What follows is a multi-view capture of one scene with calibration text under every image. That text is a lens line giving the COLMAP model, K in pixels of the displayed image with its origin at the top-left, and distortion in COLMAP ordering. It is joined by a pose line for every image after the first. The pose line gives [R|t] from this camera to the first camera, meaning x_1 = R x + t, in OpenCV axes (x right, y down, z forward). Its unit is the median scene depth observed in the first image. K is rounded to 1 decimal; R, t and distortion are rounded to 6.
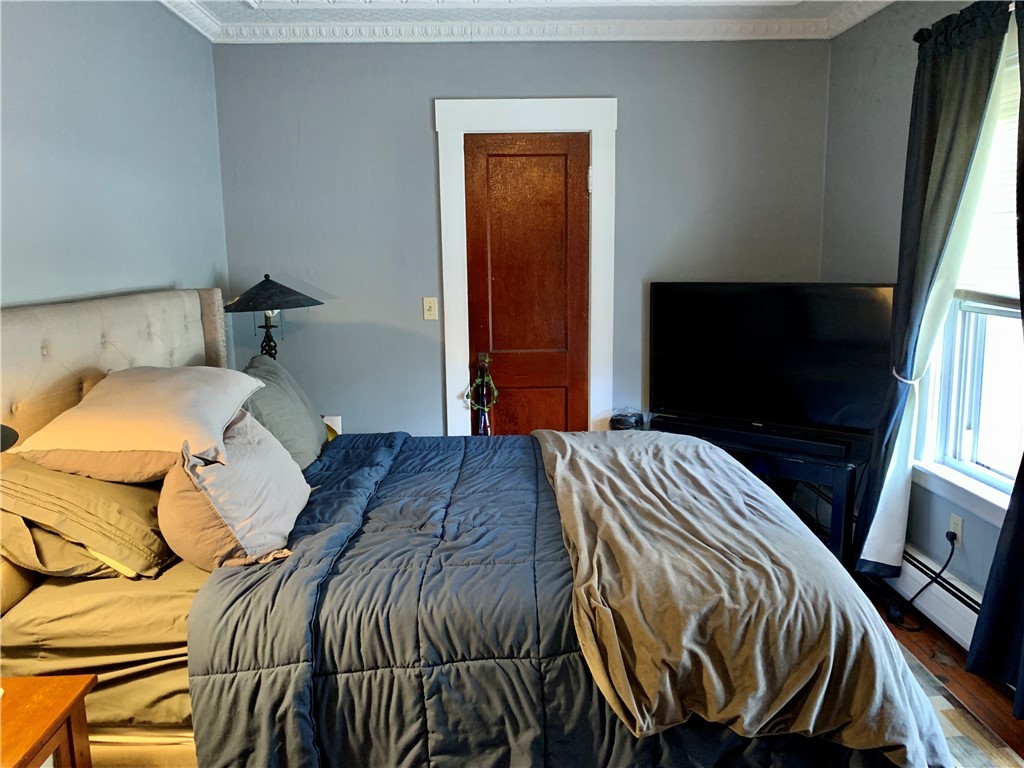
lens RADIAL K [[791.3, 0, 508.6], [0, 791.3, 390.5], [0, 0, 1]] dist [0.039886, -0.051401]
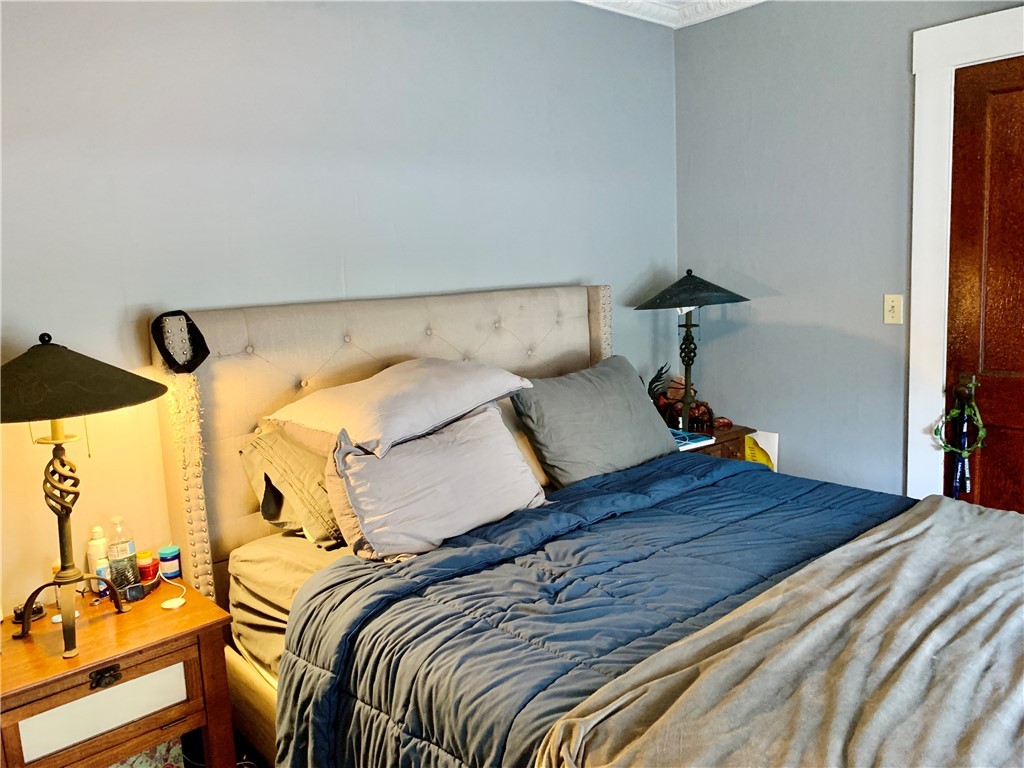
lens RADIAL K [[791.3, 0, 509.0], [0, 791.3, 377.3], [0, 0, 1]] dist [0.039886, -0.051401]
pose [[0.629473, 0.089554, -0.771844, 0.412447], [-0.096167, 0.994678, 0.036981, -0.050080], [0.771049, 0.050947, 0.634735, 0.370317]]
